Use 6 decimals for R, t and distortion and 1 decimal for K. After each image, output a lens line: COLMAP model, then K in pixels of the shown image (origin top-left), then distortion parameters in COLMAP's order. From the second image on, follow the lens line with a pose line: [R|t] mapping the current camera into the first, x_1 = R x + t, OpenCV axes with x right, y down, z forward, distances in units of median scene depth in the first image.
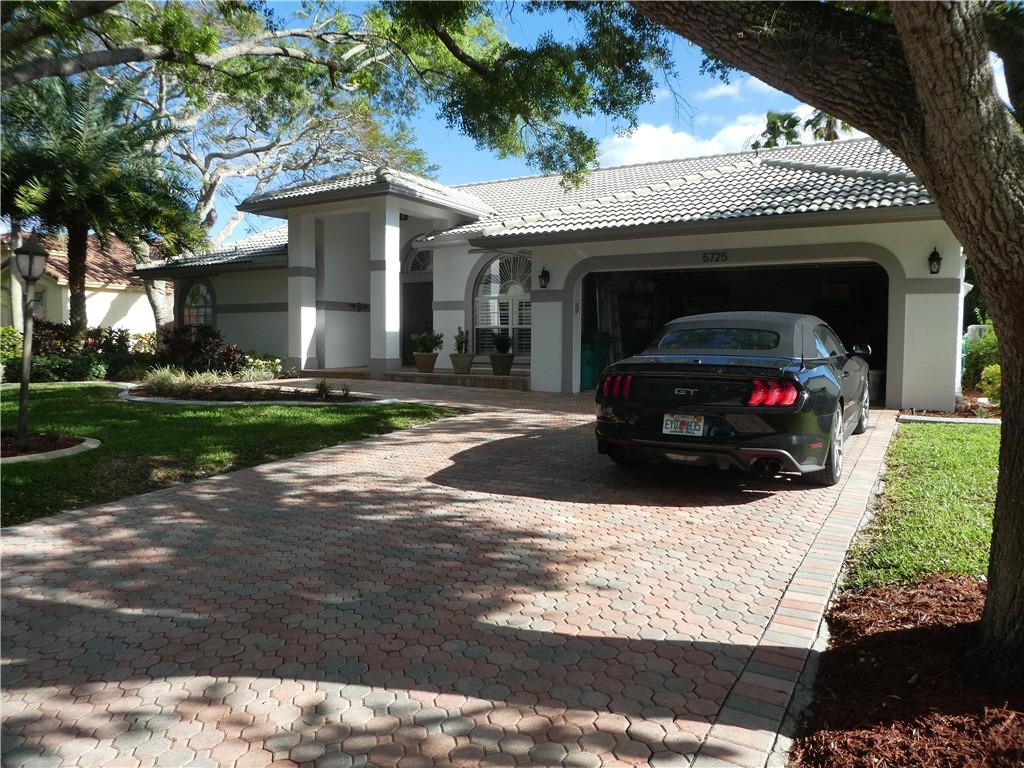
lens RADIAL K [[722.3, 0, 512.3], [0, 722.3, 382.4], [0, 0, 1]] dist [-0.004727, -0.004688]
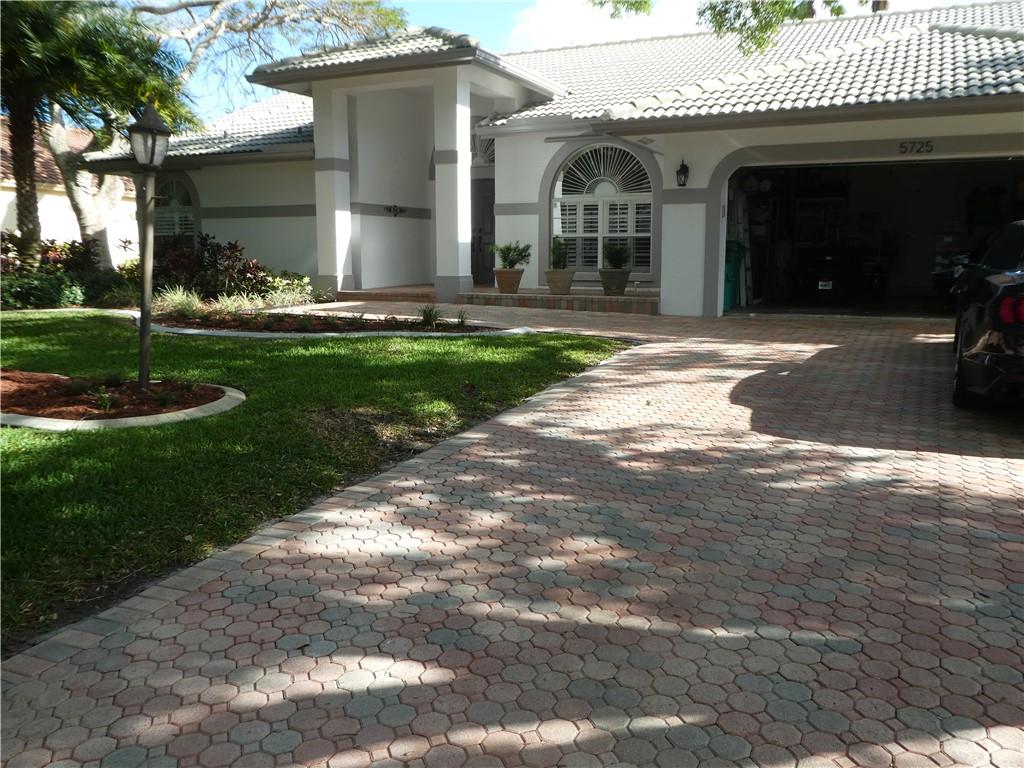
lens RADIAL K [[848.9, 0, 512.3], [0, 848.9, 386.7], [0, 0, 1]] dist [0.006263, -0.000442]
pose [[0.995303, -0.019912, 0.094743, -0.208334], [0.010426, 0.994975, 0.099578, -0.004130], [-0.096249, -0.098123, 0.990509, 0.050747]]
